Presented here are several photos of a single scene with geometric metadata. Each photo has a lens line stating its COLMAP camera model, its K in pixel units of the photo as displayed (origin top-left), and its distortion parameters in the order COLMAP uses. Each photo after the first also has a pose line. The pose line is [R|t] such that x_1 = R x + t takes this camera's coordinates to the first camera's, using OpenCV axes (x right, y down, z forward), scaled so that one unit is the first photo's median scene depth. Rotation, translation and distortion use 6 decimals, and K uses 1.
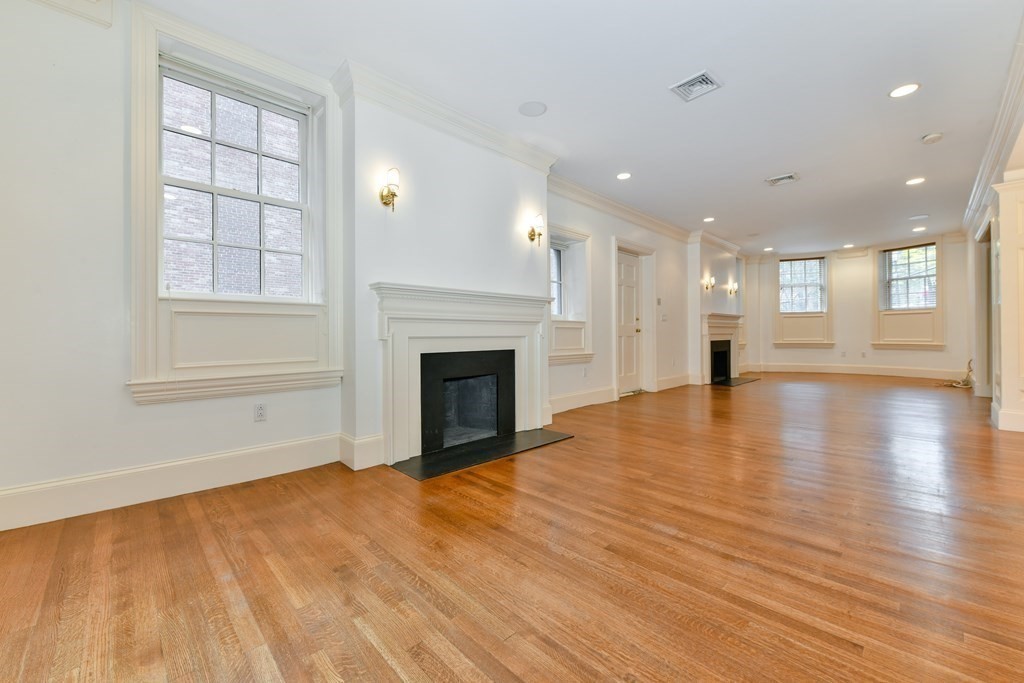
lens RADIAL K [[405.2, 0, 511.9], [0, 405.2, 334.1], [0, 0, 1]] dist [-0.000271, -0.000361]
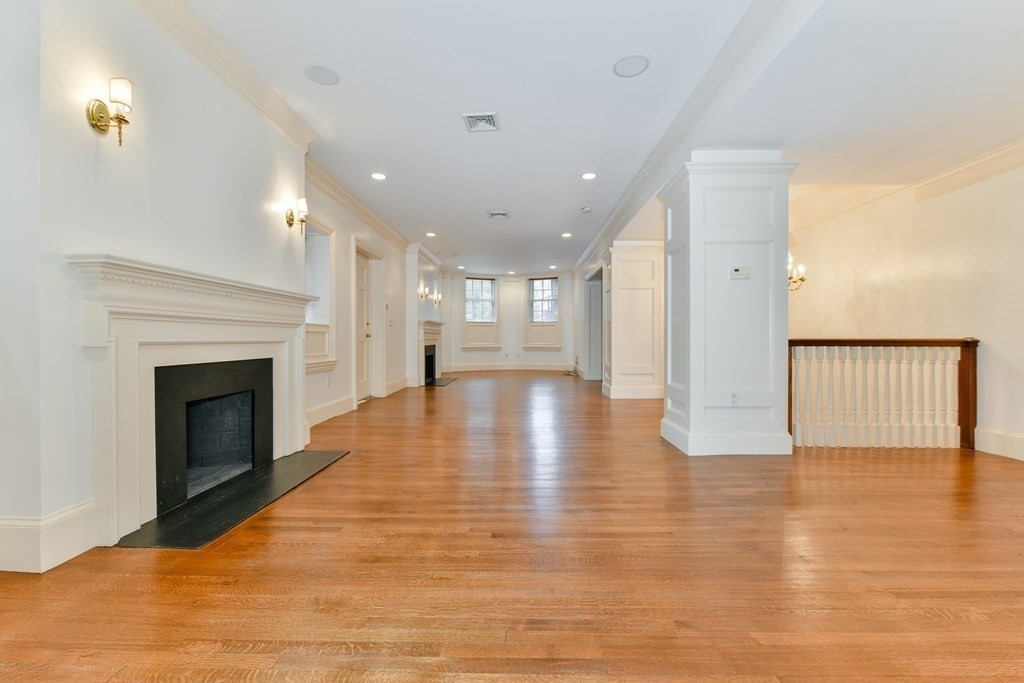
lens RADIAL K [[411.5, 0, 517.0], [0, 411.5, 341.6], [0, 0, 1]] dist [-0.000085, -0.000476]
pose [[0.717697, -0.000804, 0.696355, -0.197755], [-0.003223, 0.999985, 0.004476, 0.000354], [-0.696348, -0.005457, 0.717684, 0.068198]]
